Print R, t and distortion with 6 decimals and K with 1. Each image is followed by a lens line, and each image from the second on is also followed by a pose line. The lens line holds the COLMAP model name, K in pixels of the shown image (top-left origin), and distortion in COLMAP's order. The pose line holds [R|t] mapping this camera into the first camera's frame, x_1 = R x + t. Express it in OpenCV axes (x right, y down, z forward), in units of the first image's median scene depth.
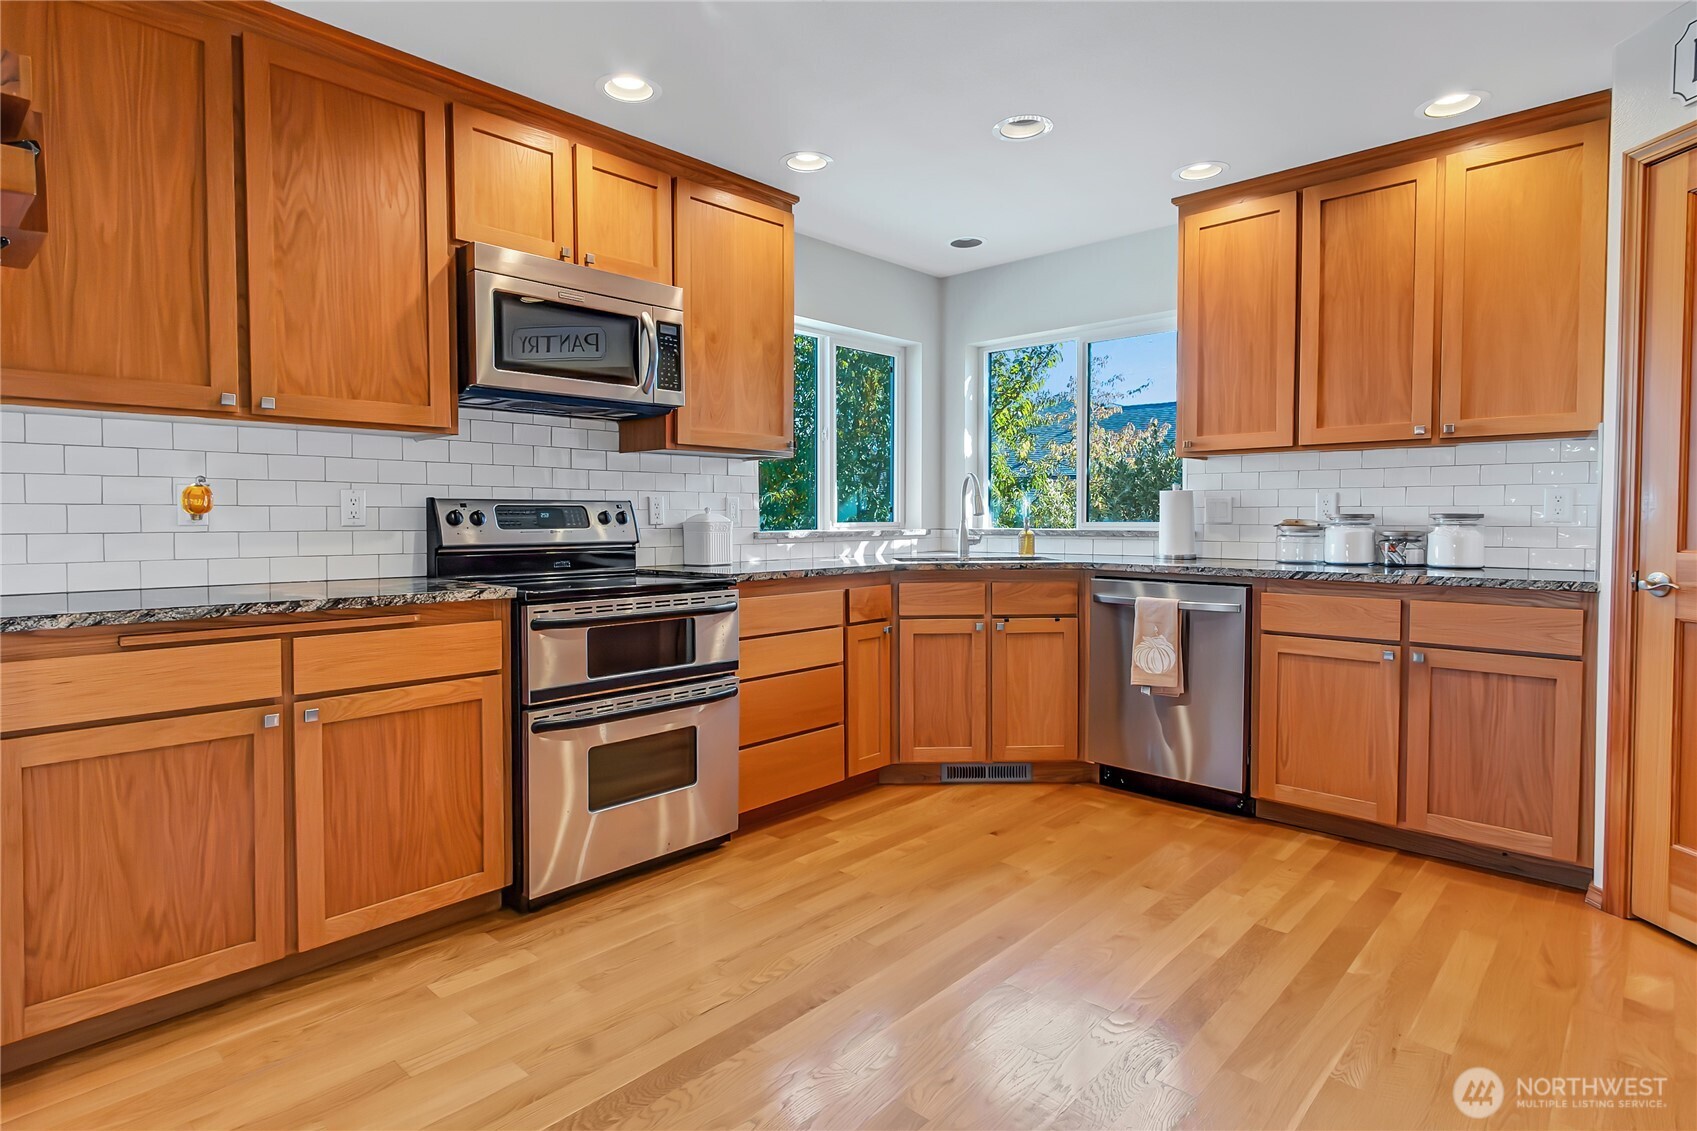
lens RADIAL K [[893.2, 0, 821.3], [0, 893.2, 544.7], [0, 0, 1]] dist [0.007443, -0.005161]
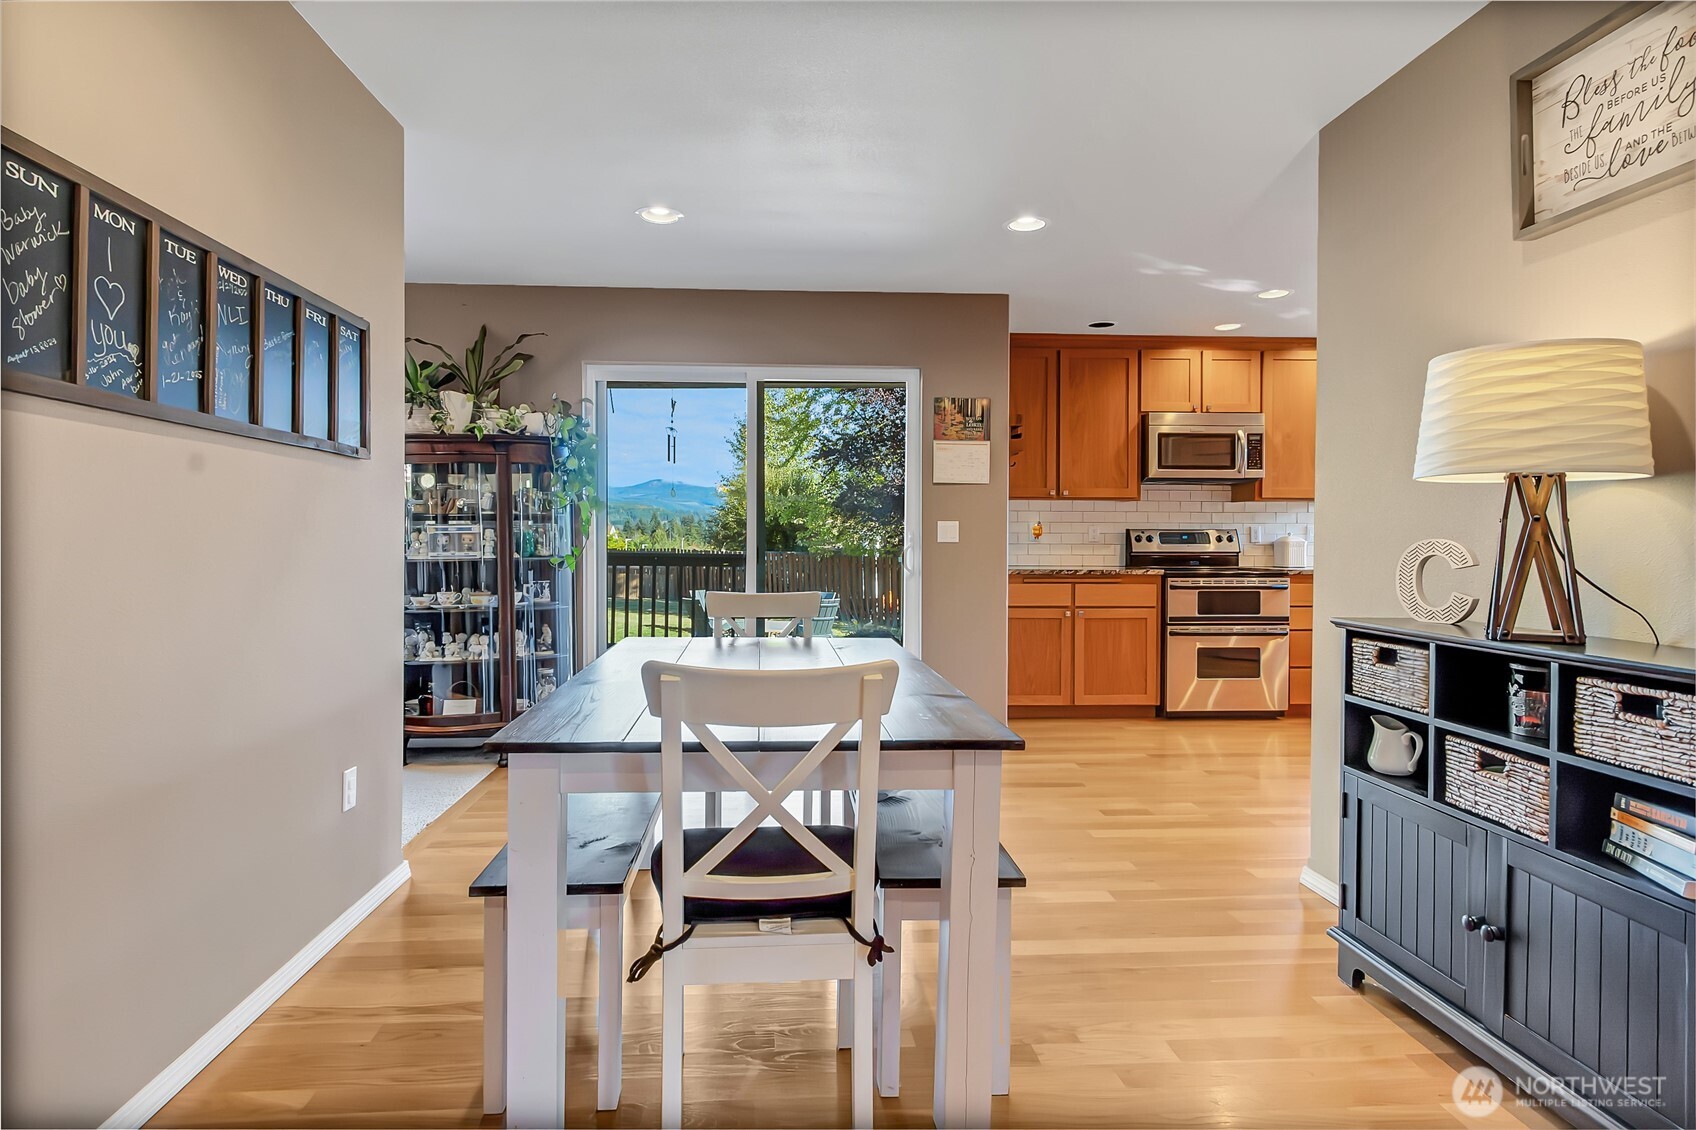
lens RADIAL K [[892.6, 0, 806.2], [0, 892.6, 550.0], [0, 0, 1]] dist [0.007443, -0.005161]
pose [[0.723369, 0.014493, -0.690309, 0.477275], [-0.023925, 0.999705, -0.004083, 0.024501], [0.690047, 0.019469, 0.723503, -1.063912]]
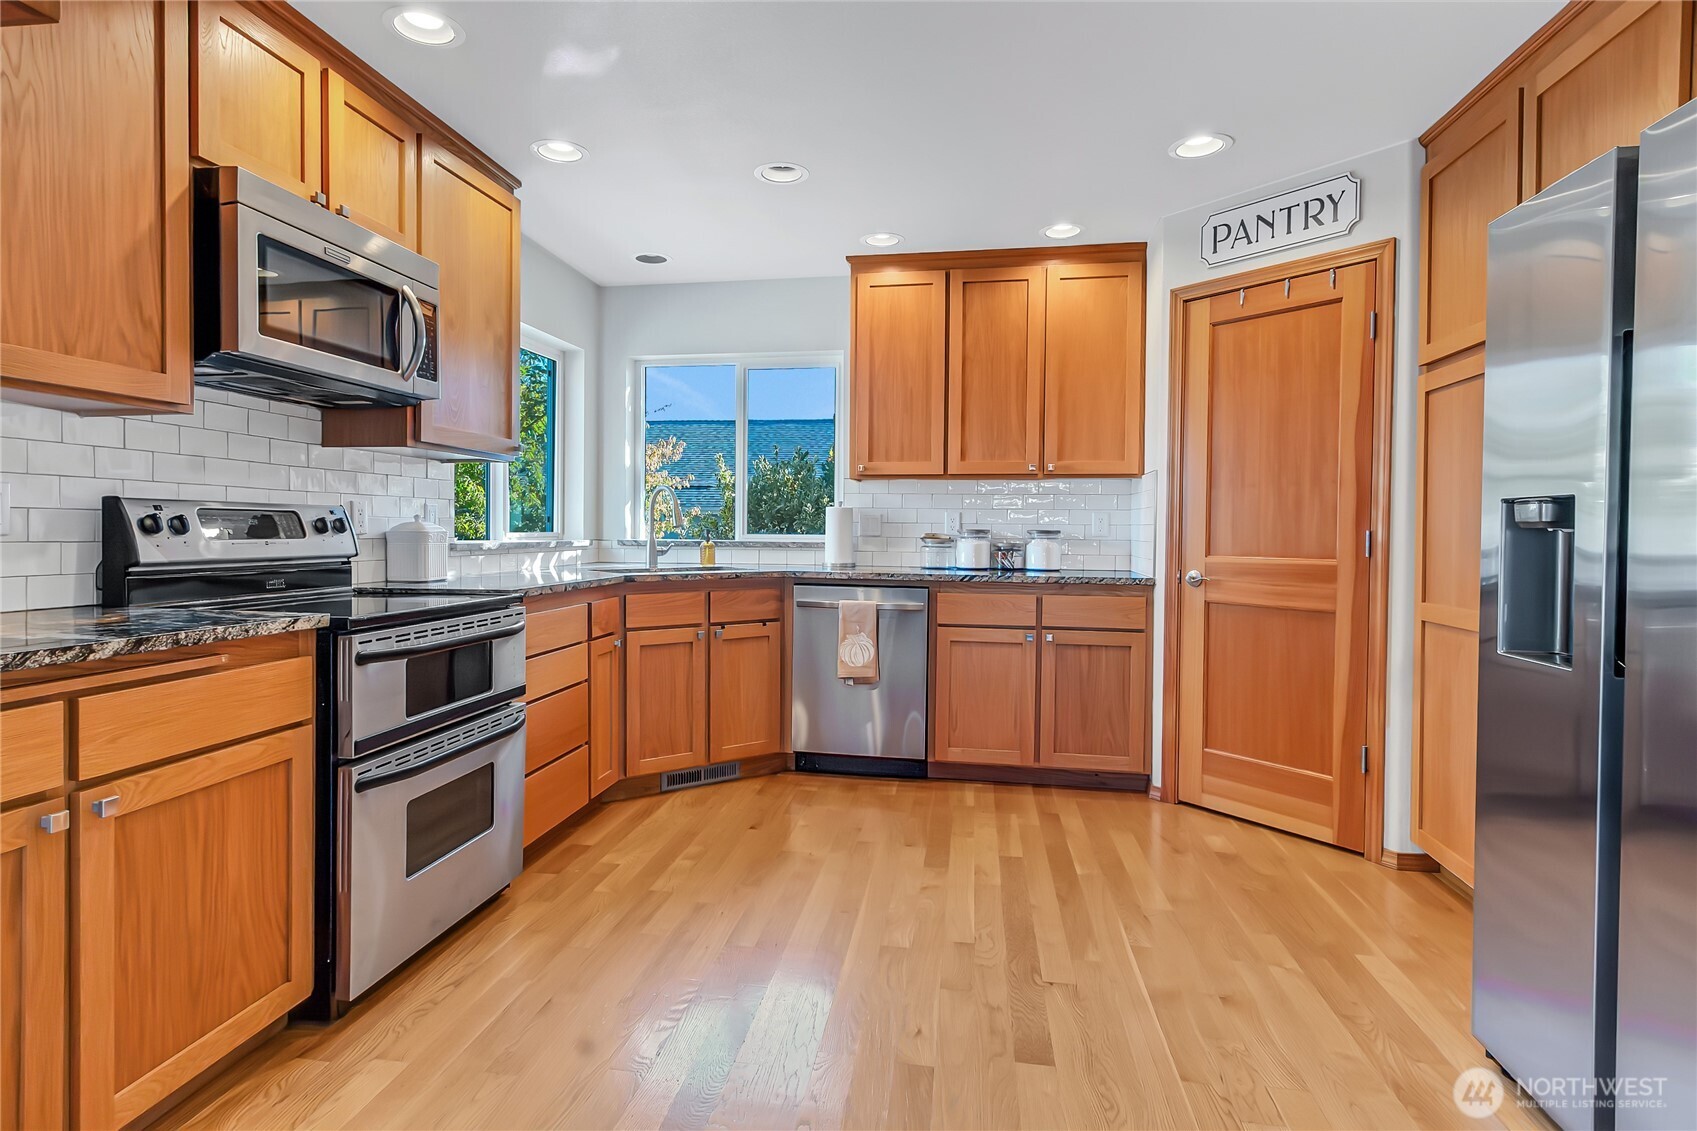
lens RADIAL K [[893.2, 0, 822.9], [0, 893.2, 543.2], [0, 0, 1]] dist [0.007443, -0.005161]
pose [[0.830546, 0.000025, 0.556950, -0.362797], [0.006929, 0.999922, -0.010377, -0.003231], [-0.556907, 0.012478, 0.830481, 0.076489]]
